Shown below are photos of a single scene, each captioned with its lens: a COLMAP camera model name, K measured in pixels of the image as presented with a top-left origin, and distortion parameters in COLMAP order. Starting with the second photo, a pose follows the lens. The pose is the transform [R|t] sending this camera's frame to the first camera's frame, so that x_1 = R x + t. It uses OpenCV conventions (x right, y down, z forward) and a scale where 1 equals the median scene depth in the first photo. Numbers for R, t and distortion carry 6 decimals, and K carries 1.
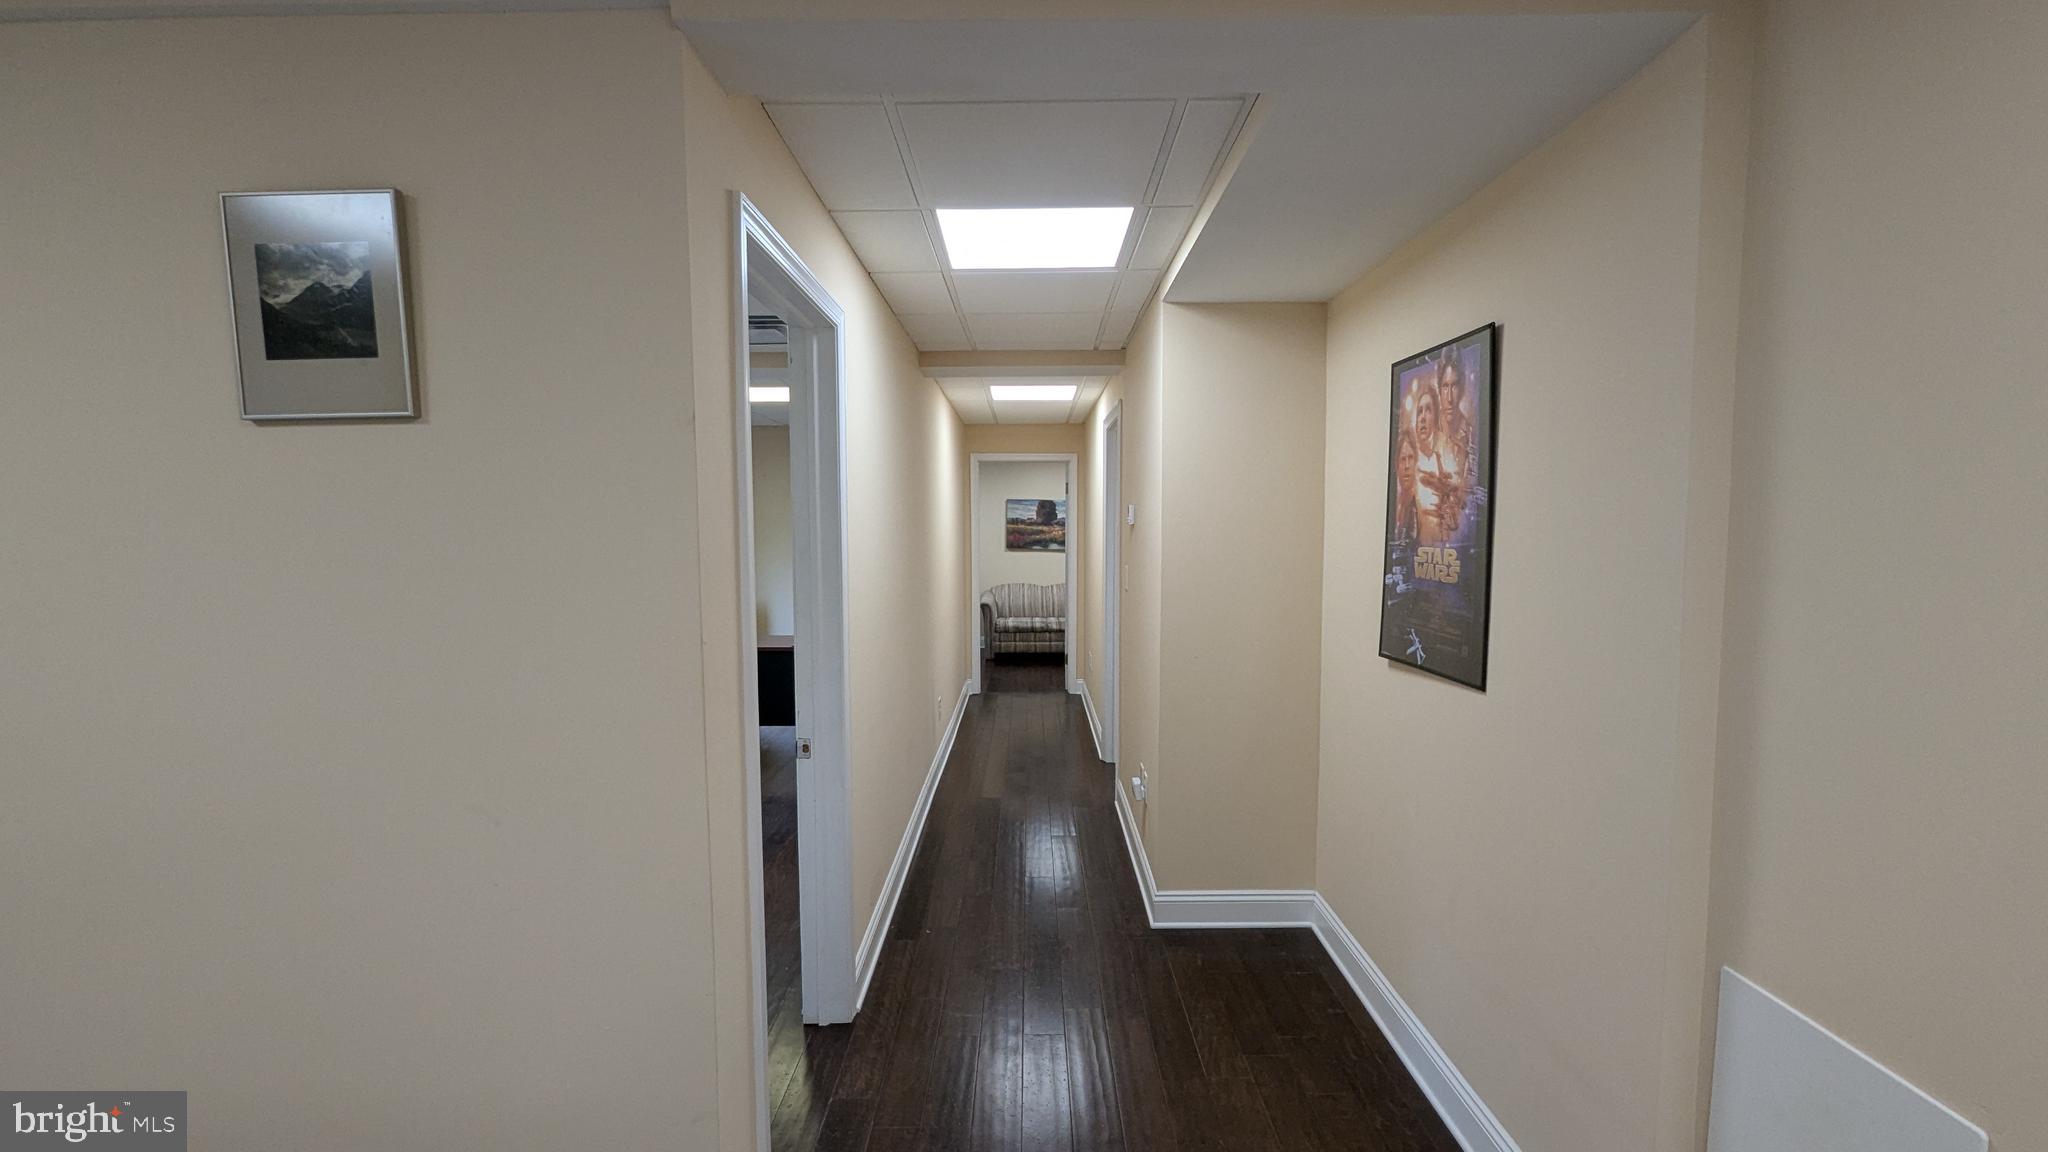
lens RADIAL K [[879.4, 0, 1015.2], [0, 879.4, 595.6], [0, 0, 1]] dist [0.002242, -0.001400]
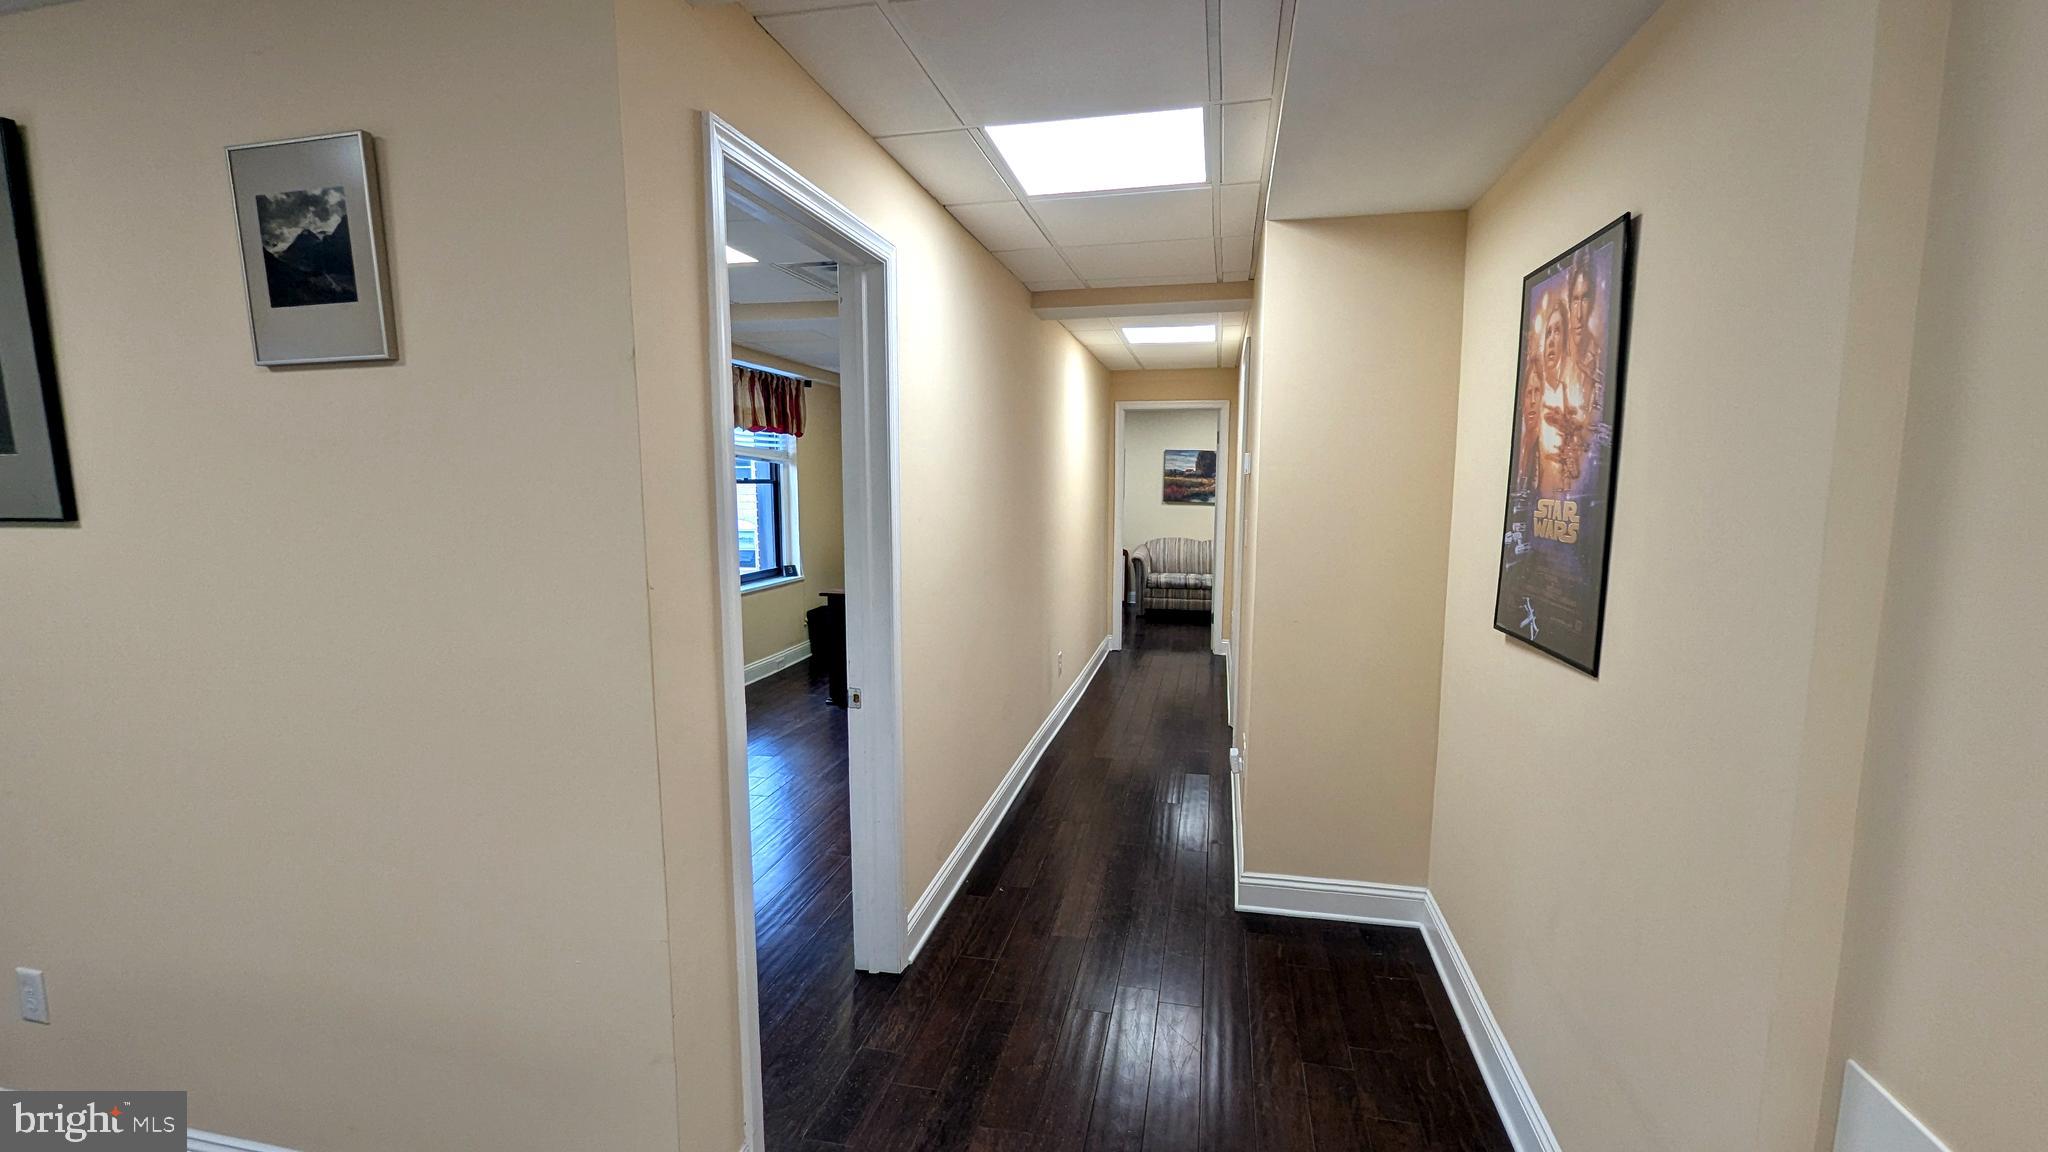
lens RADIAL K [[879.4, 0, 1015.4], [0, 879.4, 594.6], [0, 0, 1]] dist [0.002242, -0.001400]
pose [[0.978032, 0.031497, -0.206061, 0.135503], [-0.020855, 0.998344, 0.053614, 0.000230], [0.207408, -0.048139, 0.977069, 0.075113]]
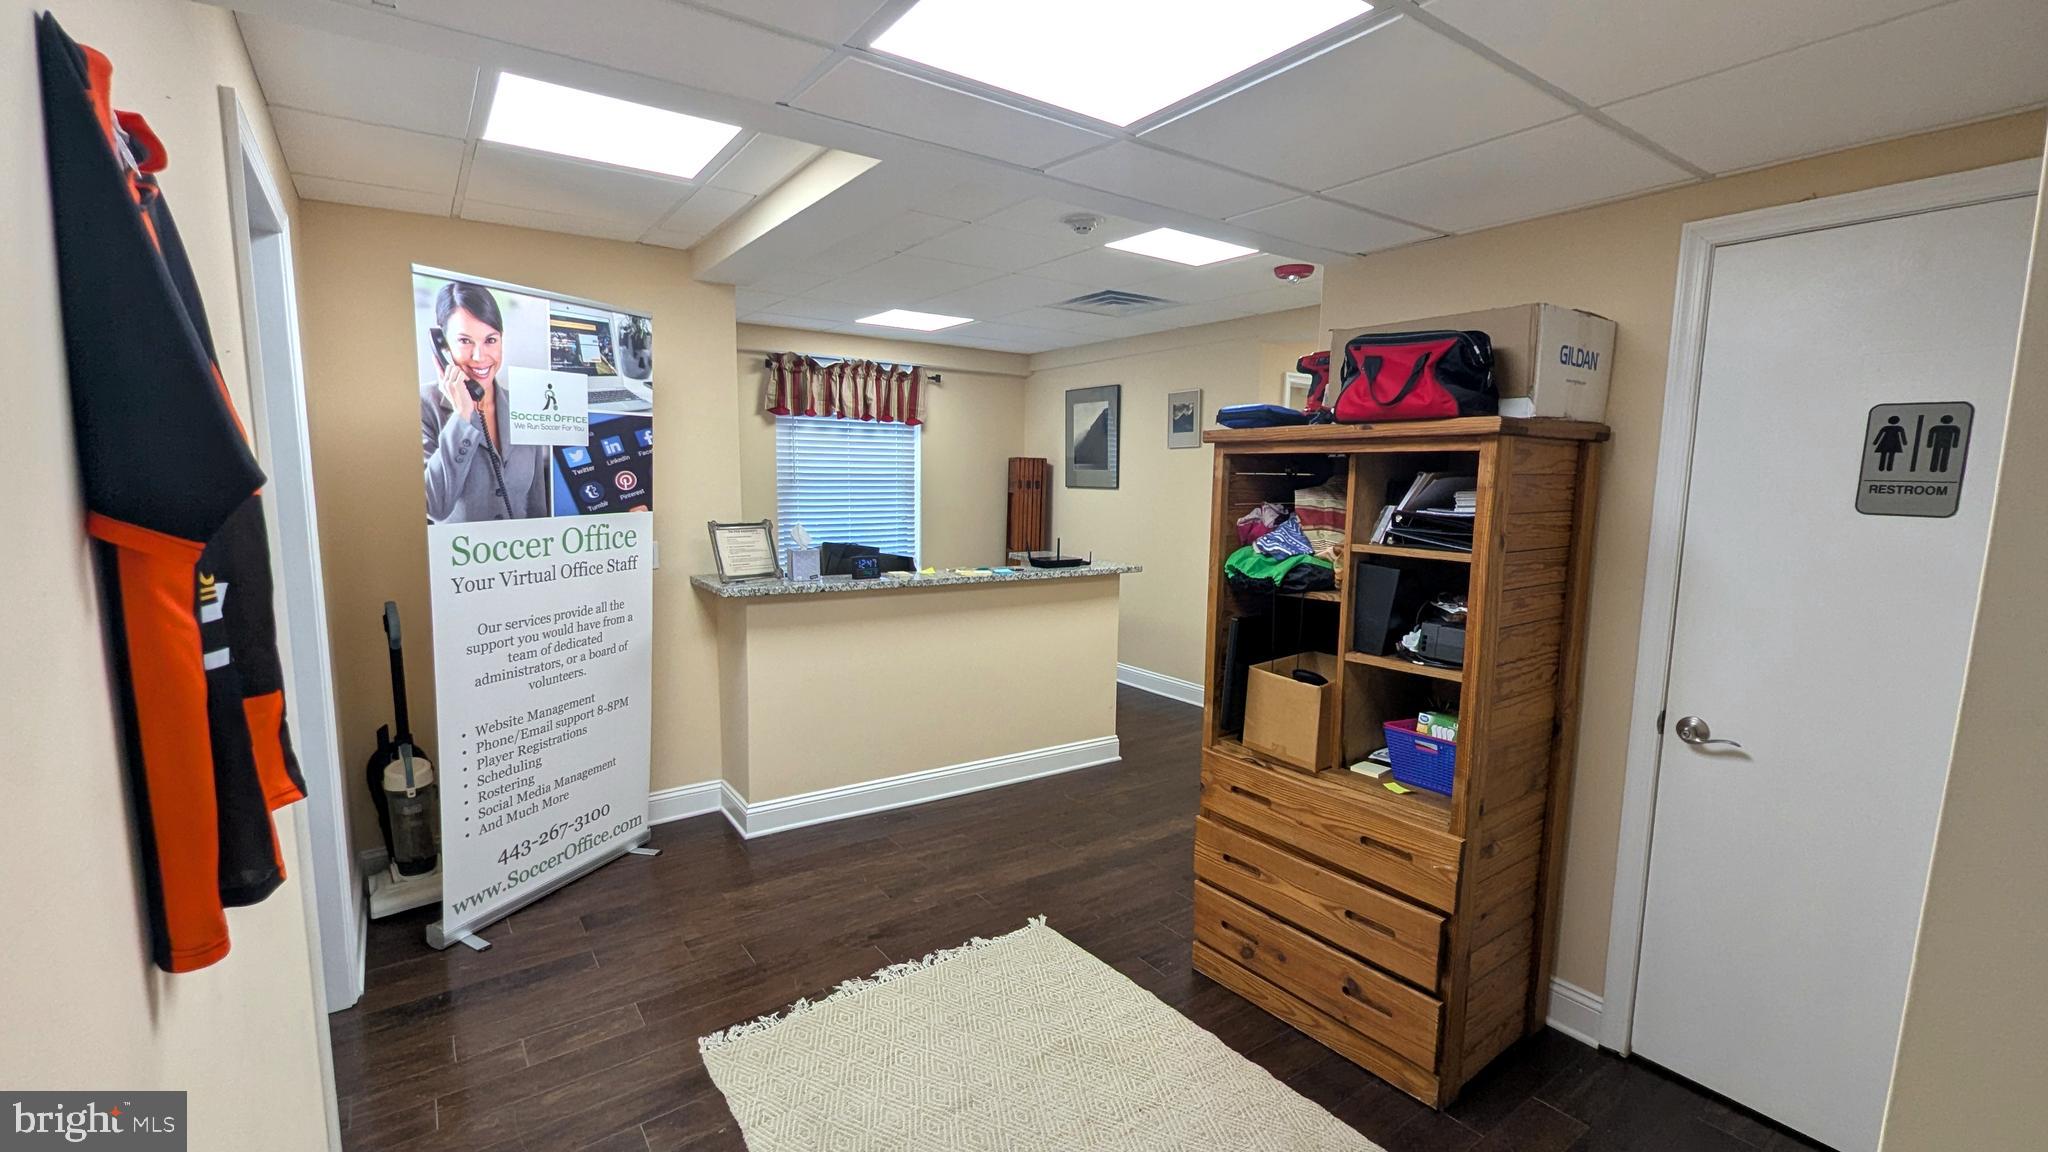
lens RADIAL K [[879.4, 0, 1022.1], [0, 879.4, 594.8], [0, 0, 1]] dist [0.002242, -0.001400]
pose [[0.591177, 0.122883, -0.797126, 1.117942], [-0.078704, 0.992398, 0.094616, 0.078063], [0.802693, 0.006802, 0.596354, -1.068854]]
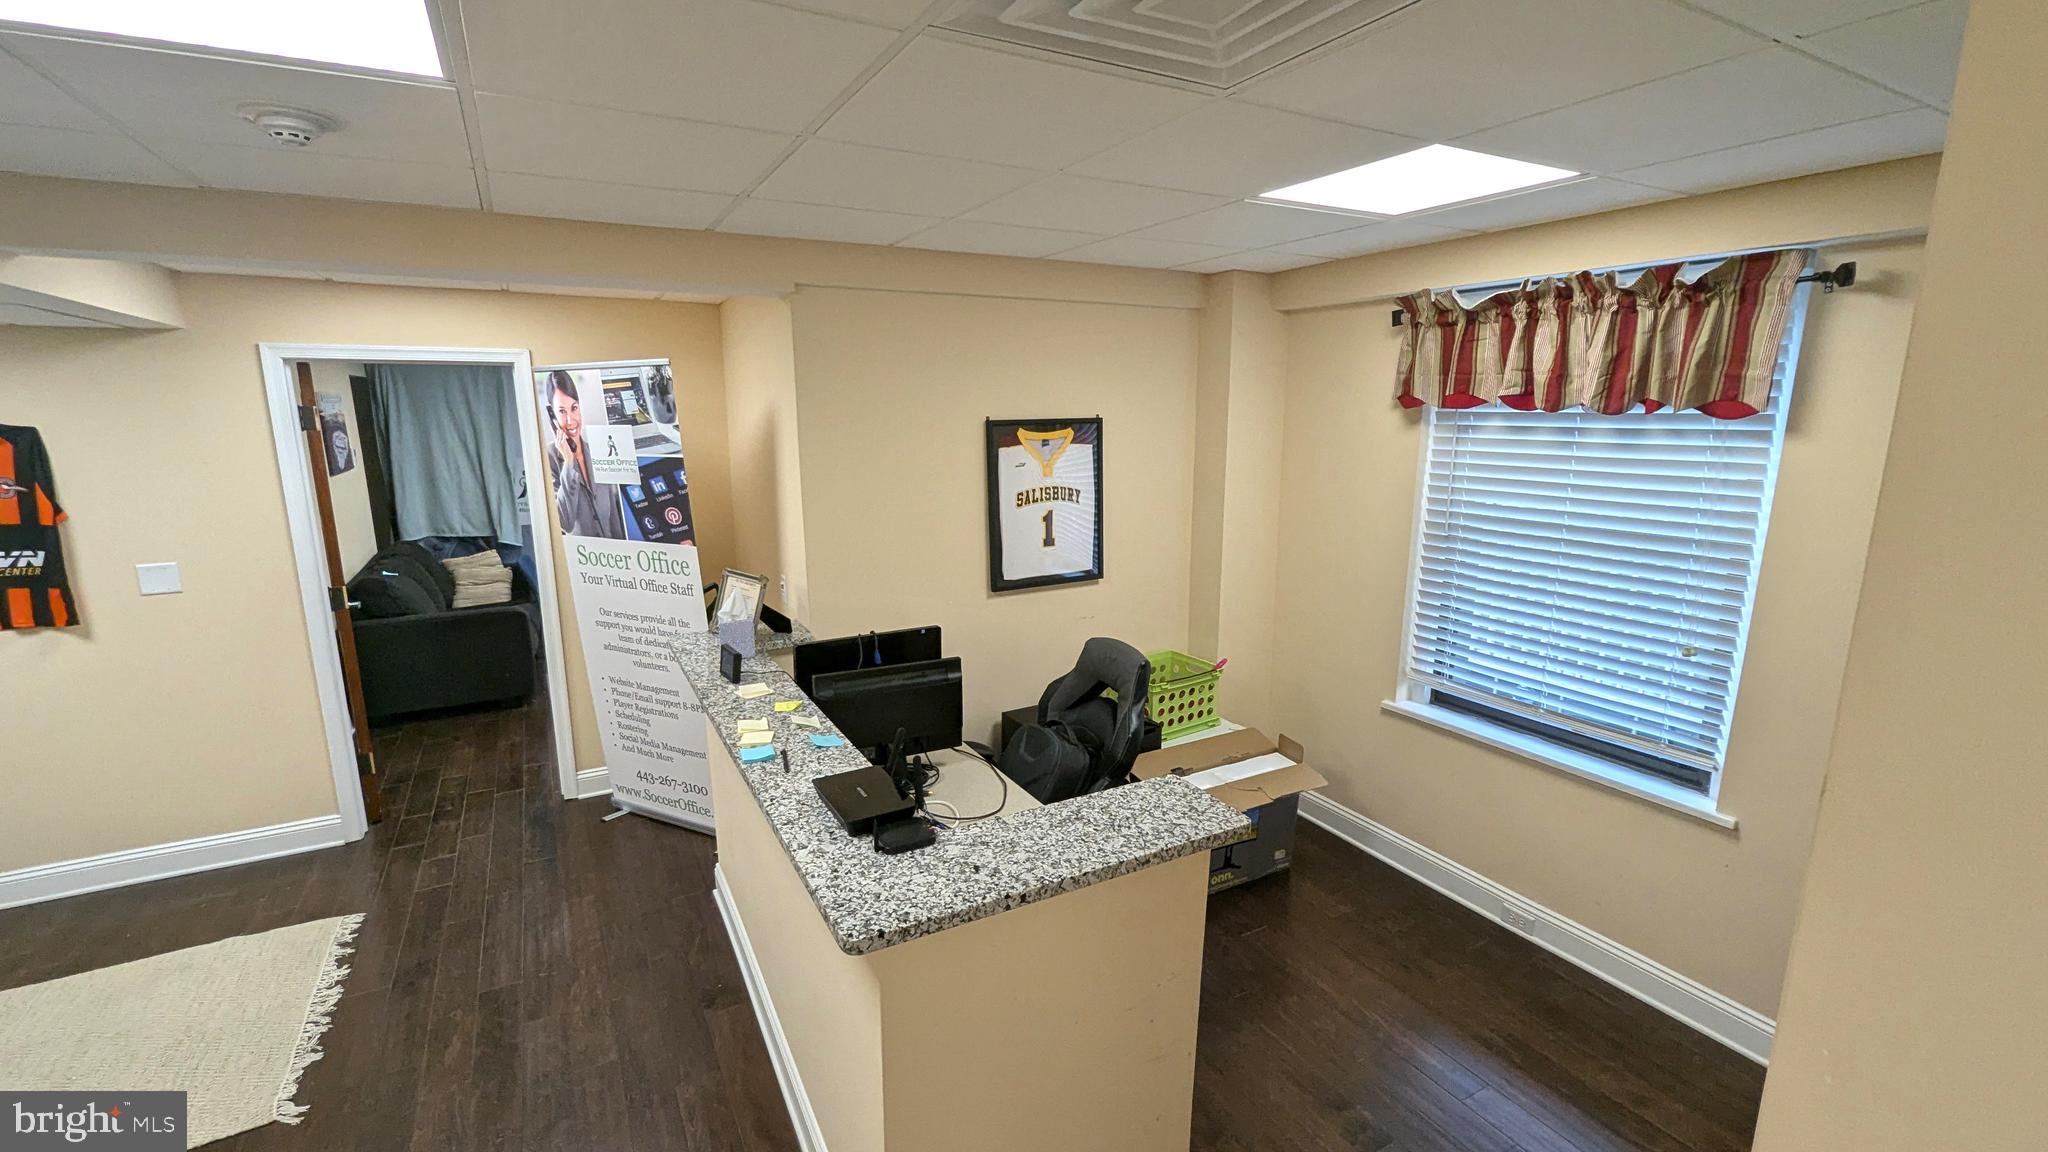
lens RADIAL K [[879.4, 0, 1023.6], [0, 879.4, 593.6], [0, 0, 1]] dist [0.002242, -0.001400]
pose [[-0.867572, 0.111200, -0.484721, 0.016035], [-0.032043, 0.960156, 0.277621, -0.192630], [0.496279, 0.256388, -0.829441, 0.601389]]
